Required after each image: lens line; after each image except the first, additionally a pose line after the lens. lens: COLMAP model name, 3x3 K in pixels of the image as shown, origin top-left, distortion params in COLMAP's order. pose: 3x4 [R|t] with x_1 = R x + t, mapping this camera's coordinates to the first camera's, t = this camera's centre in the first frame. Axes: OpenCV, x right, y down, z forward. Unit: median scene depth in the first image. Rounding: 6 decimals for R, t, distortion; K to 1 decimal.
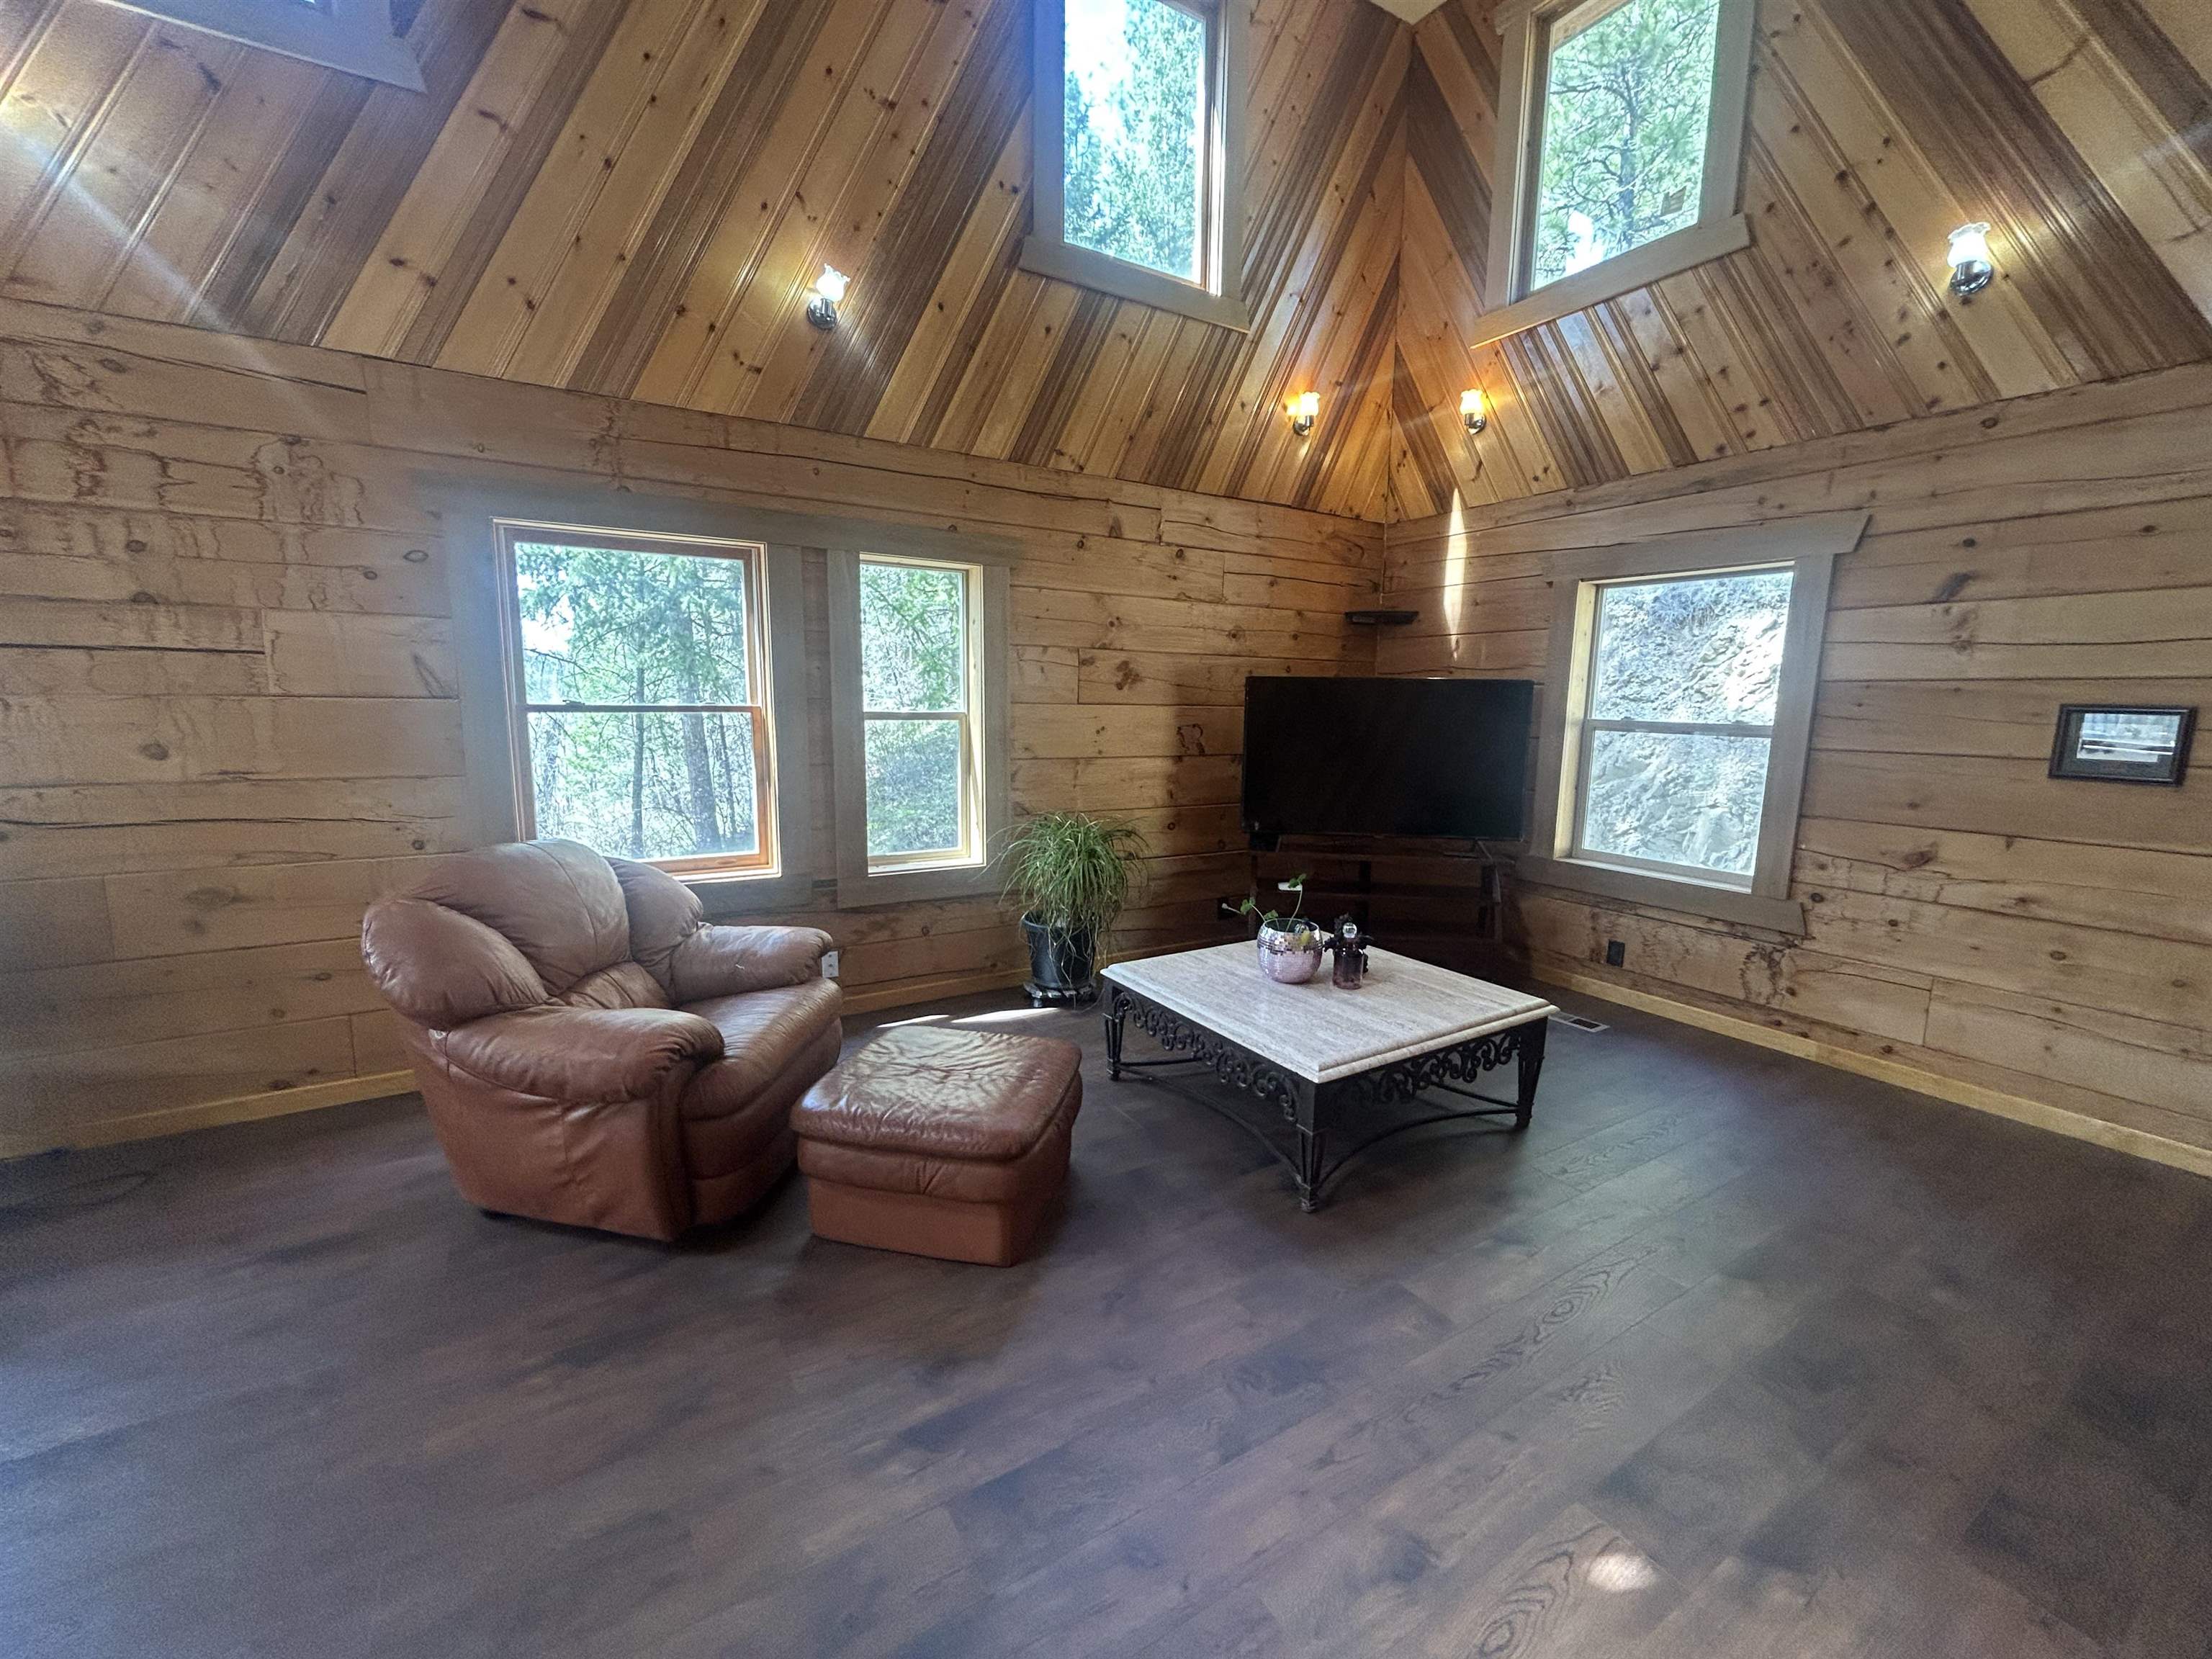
lens RADIAL K [[900.0, 0, 1117.9], [0, 900.0, 829.5], [0, 0, 1]] dist [-0.003585, -0.000297]
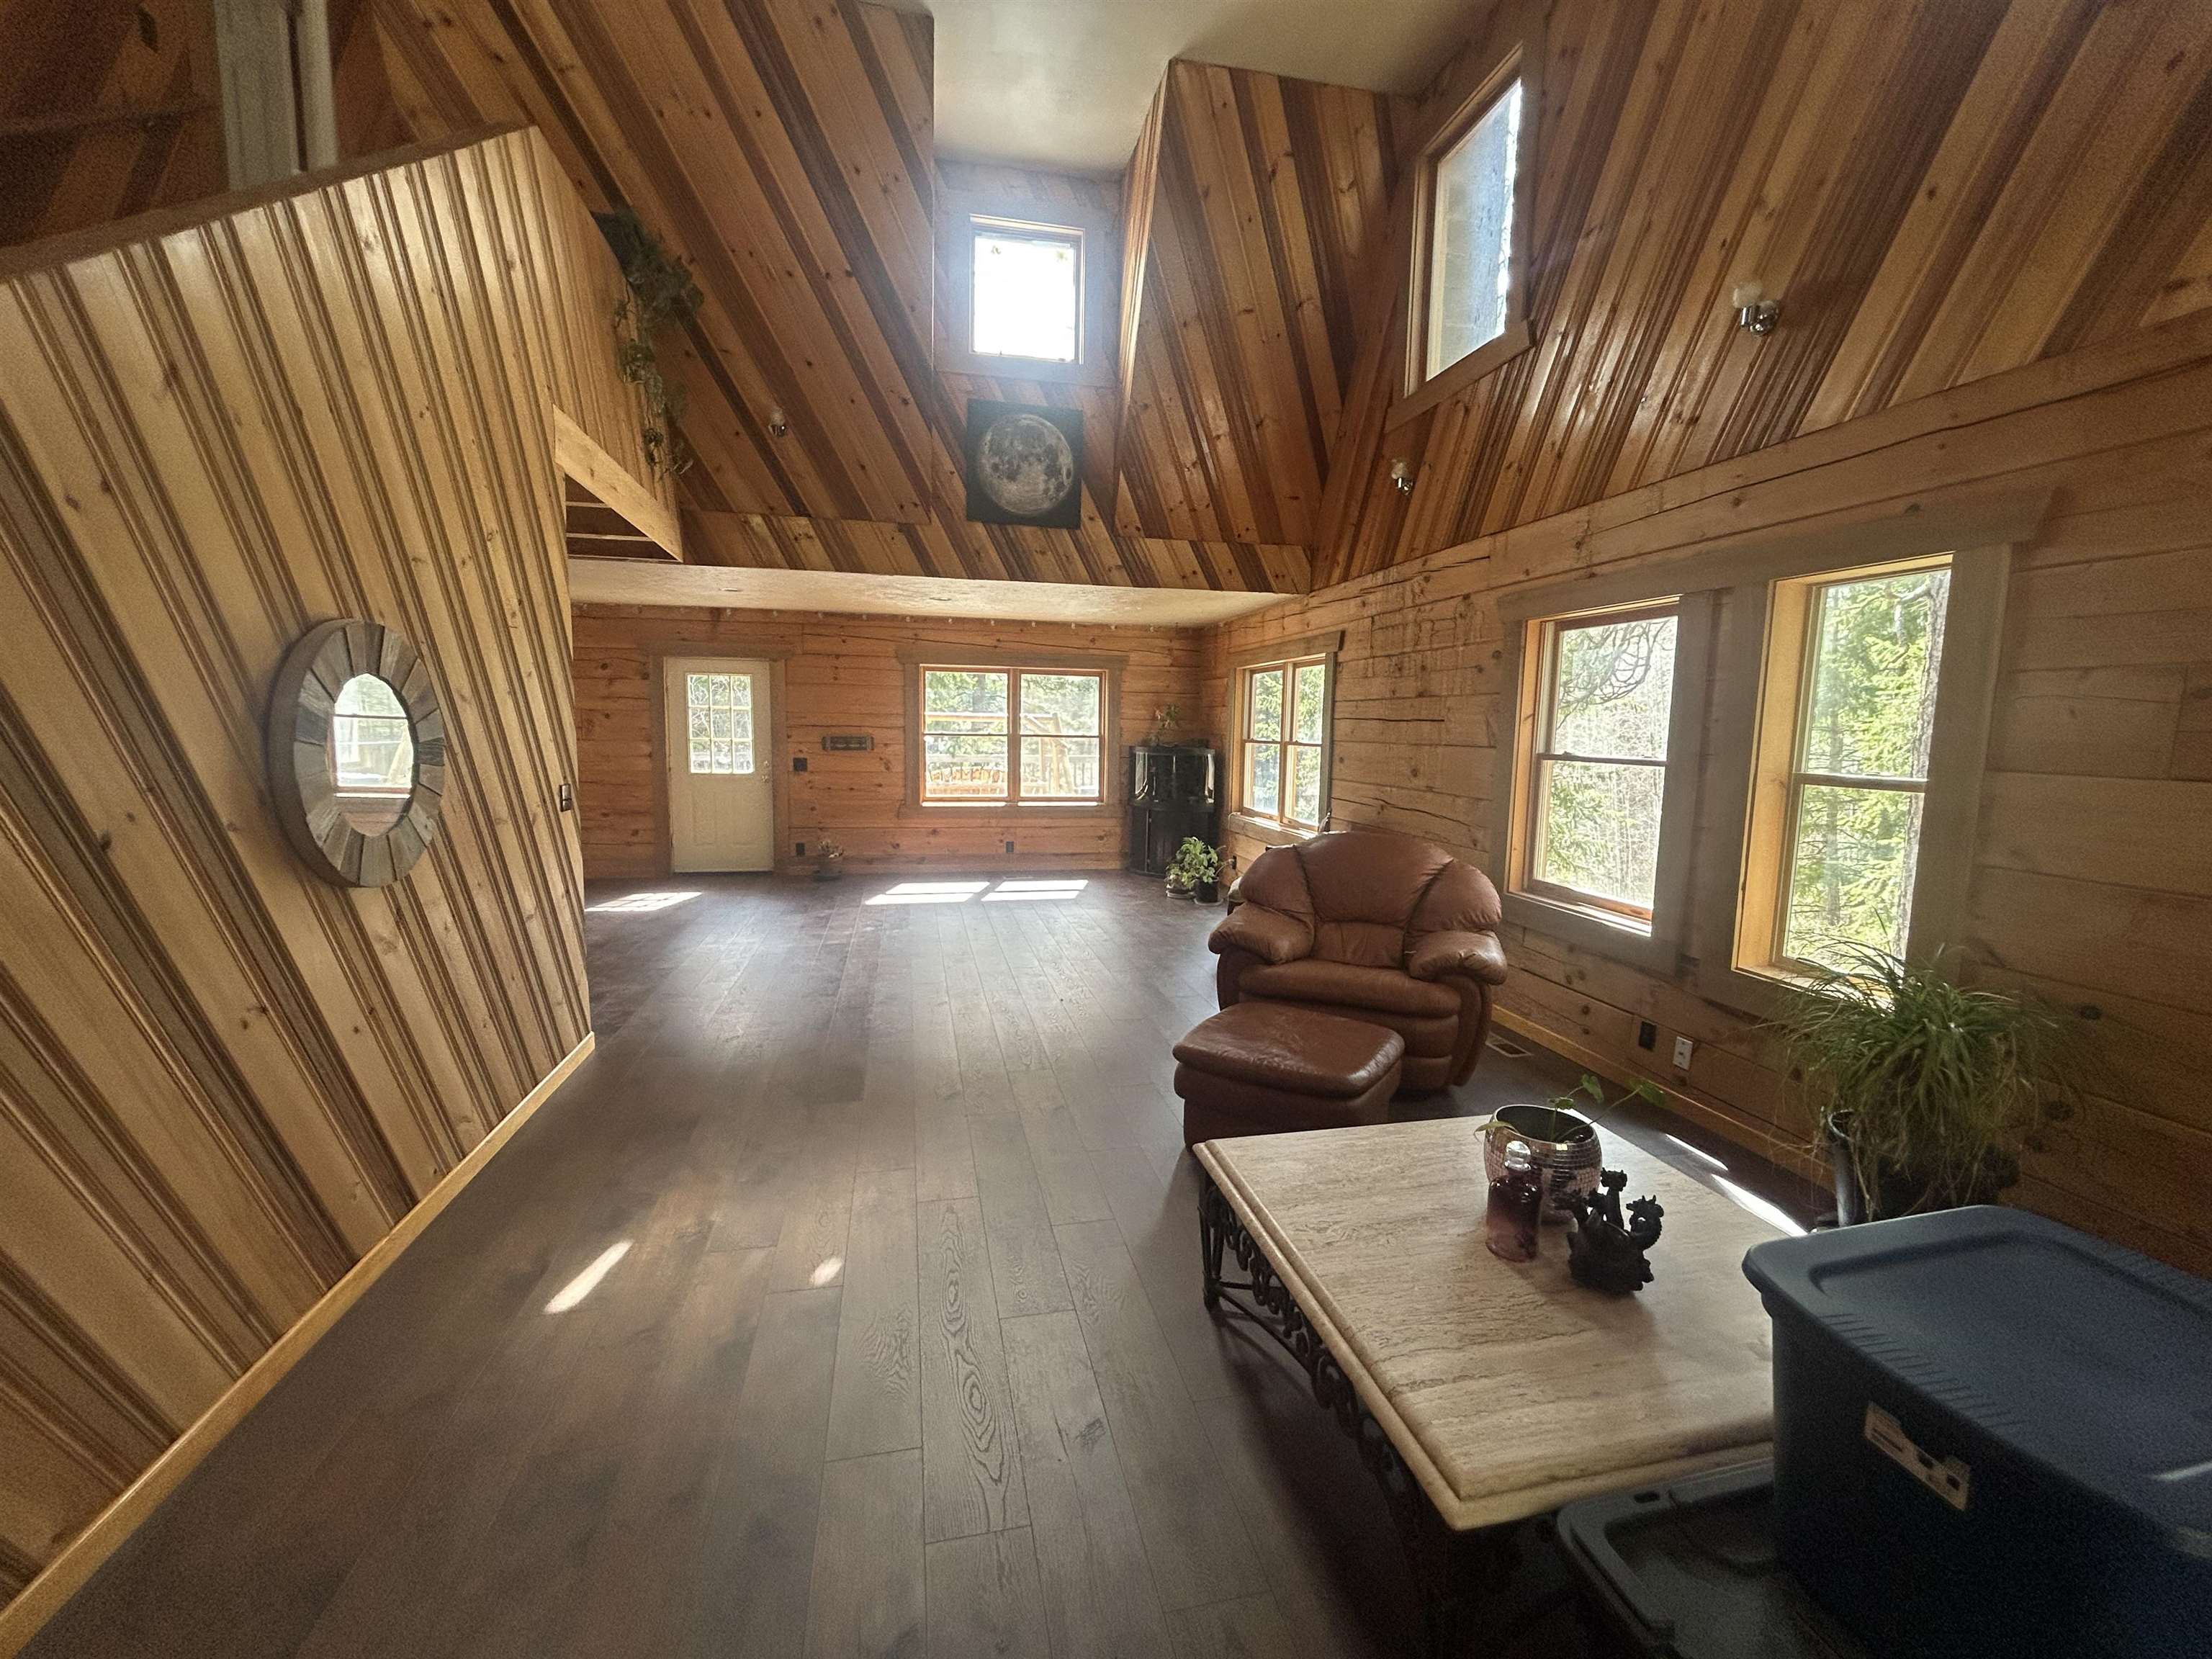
lens RADIAL K [[900.0, 0, 1101.6], [0, 900.0, 832.2], [0, 0, 1]] dist [-0.003585, -0.000297]
pose [[-0.339869, 0.090922, -0.936067, 0.773854], [-0.157245, 0.975811, 0.151875, -0.118928], [0.927234, 0.198809, -0.317352, 0.796214]]
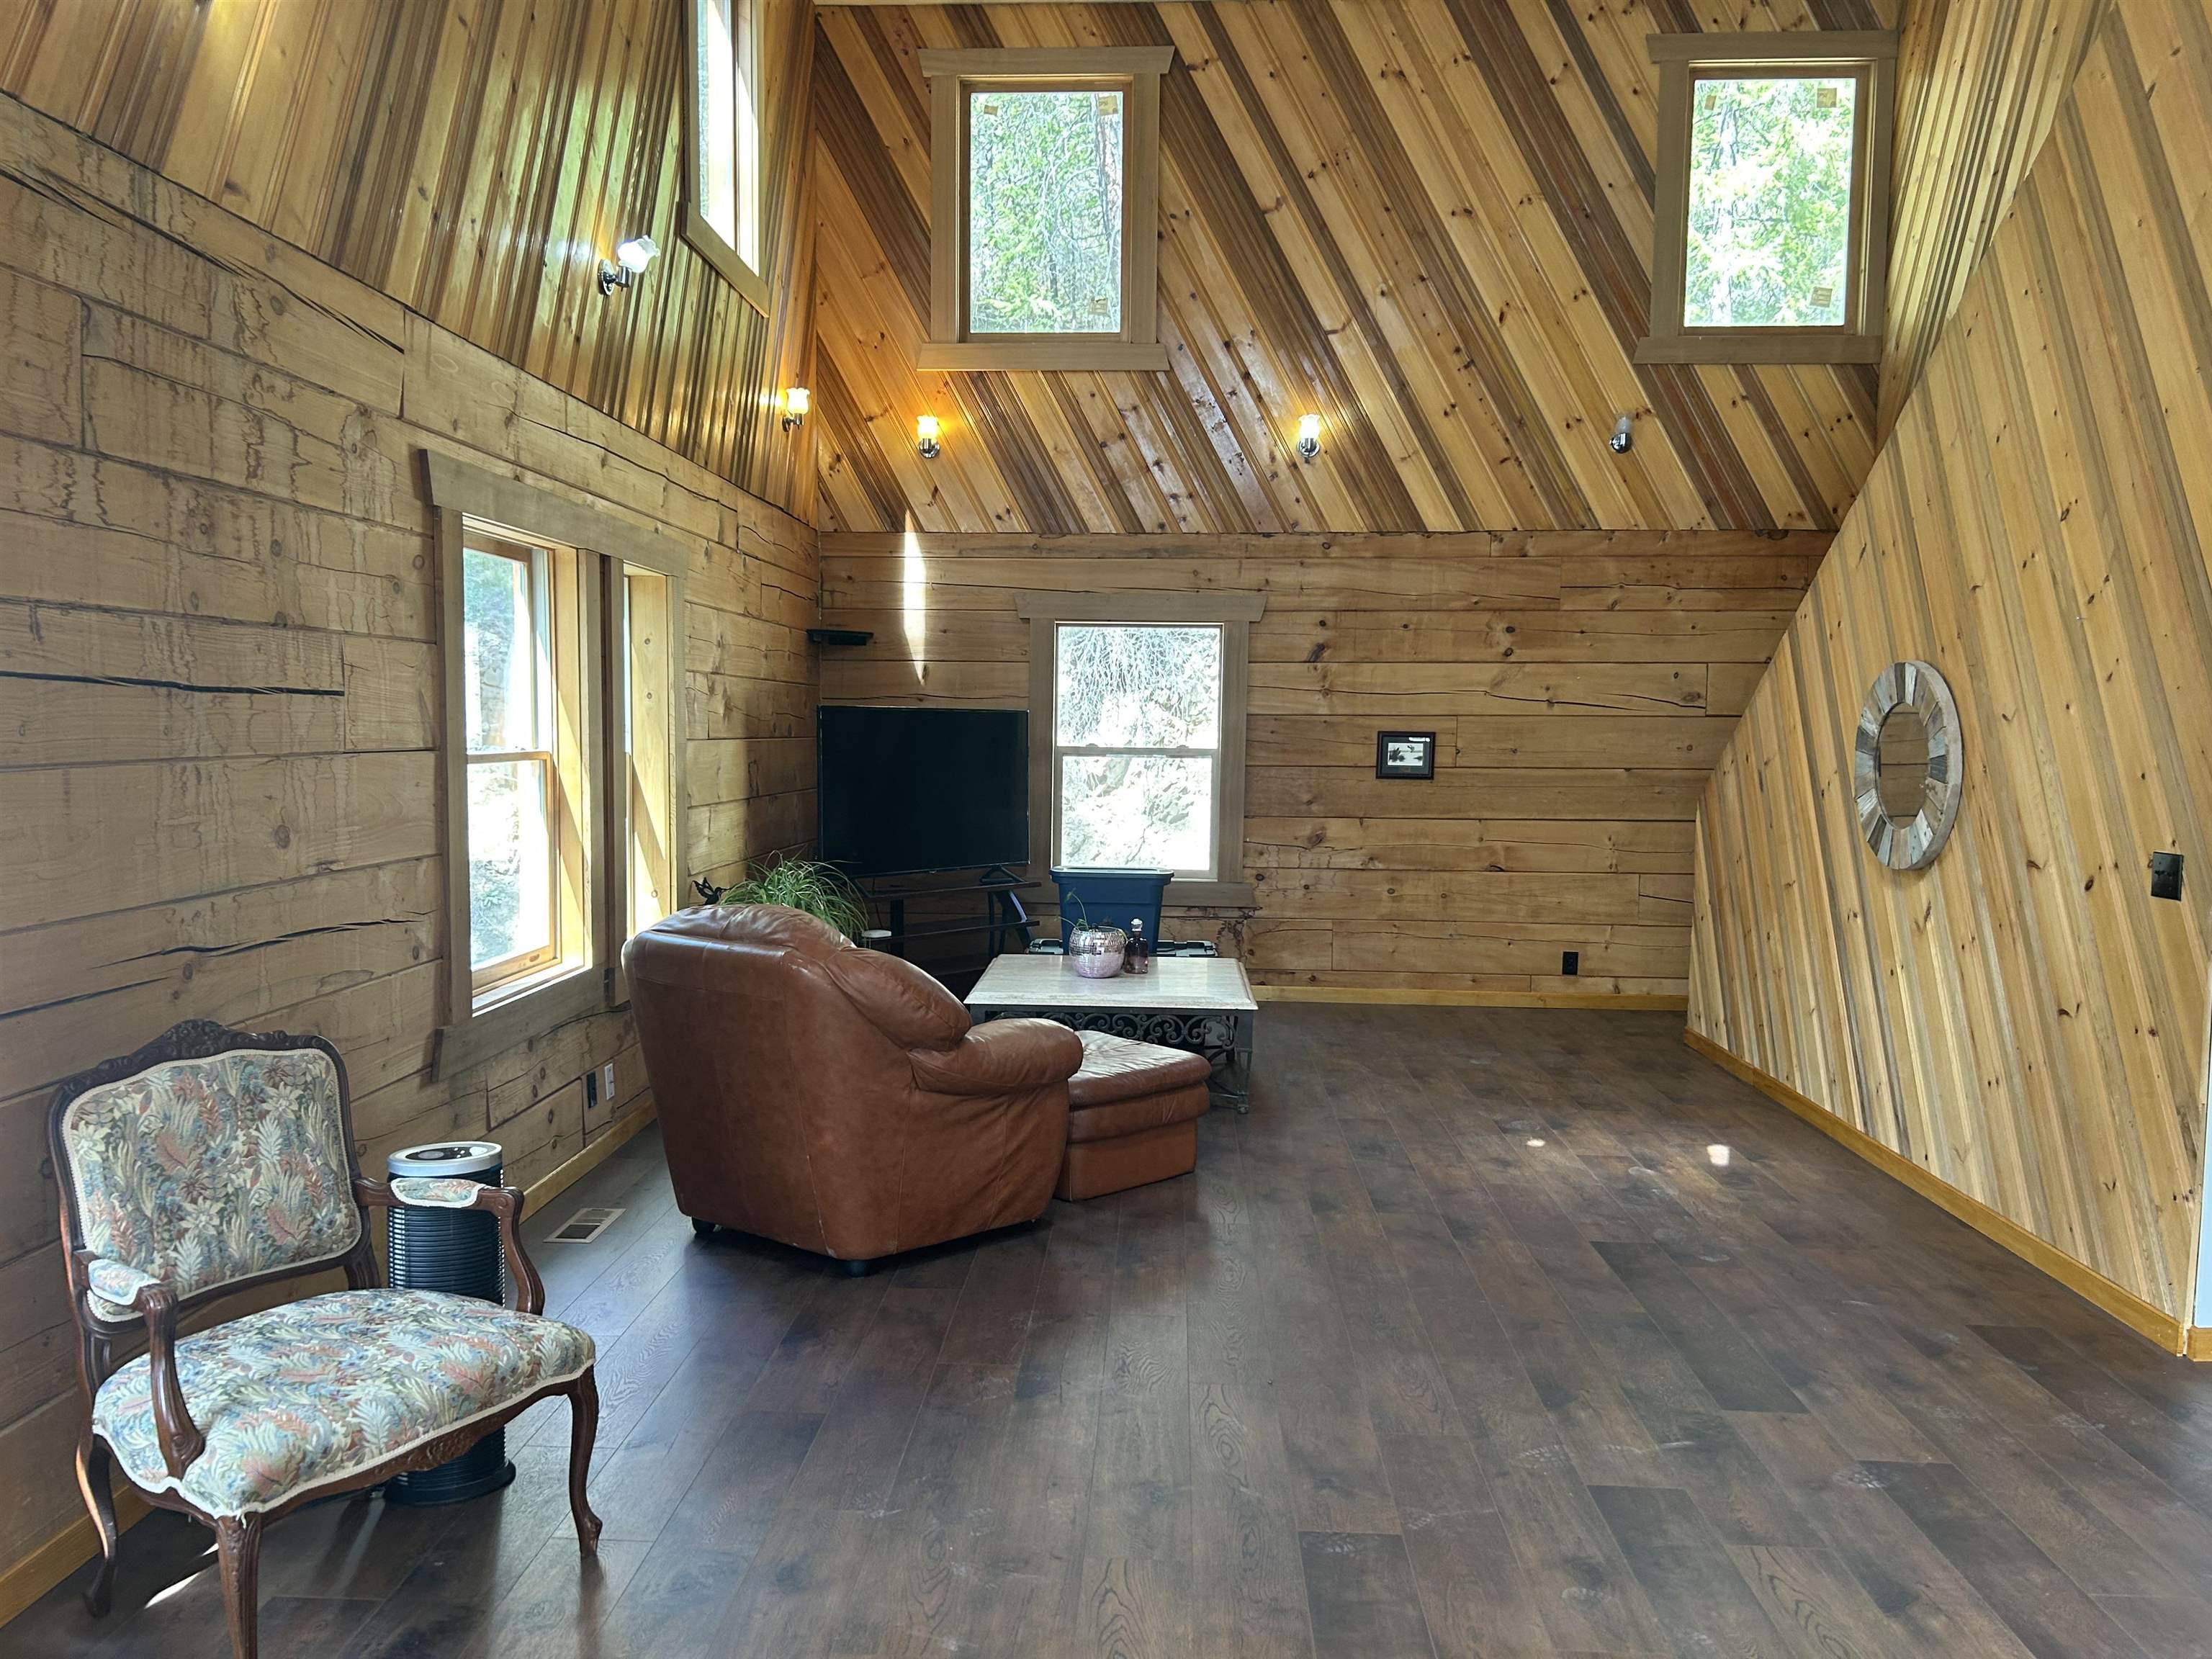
lens RADIAL K [[1672.9, 0, 1083.8], [0, 1672.9, 847.1], [0, 0, 1]] dist [0.055526, -0.057879]
pose [[0.567851, -0.070038, 0.820146, -1.412615], [0.115743, 0.993268, 0.004685, -0.009826], [-0.814953, 0.092266, 0.572135, -0.204265]]
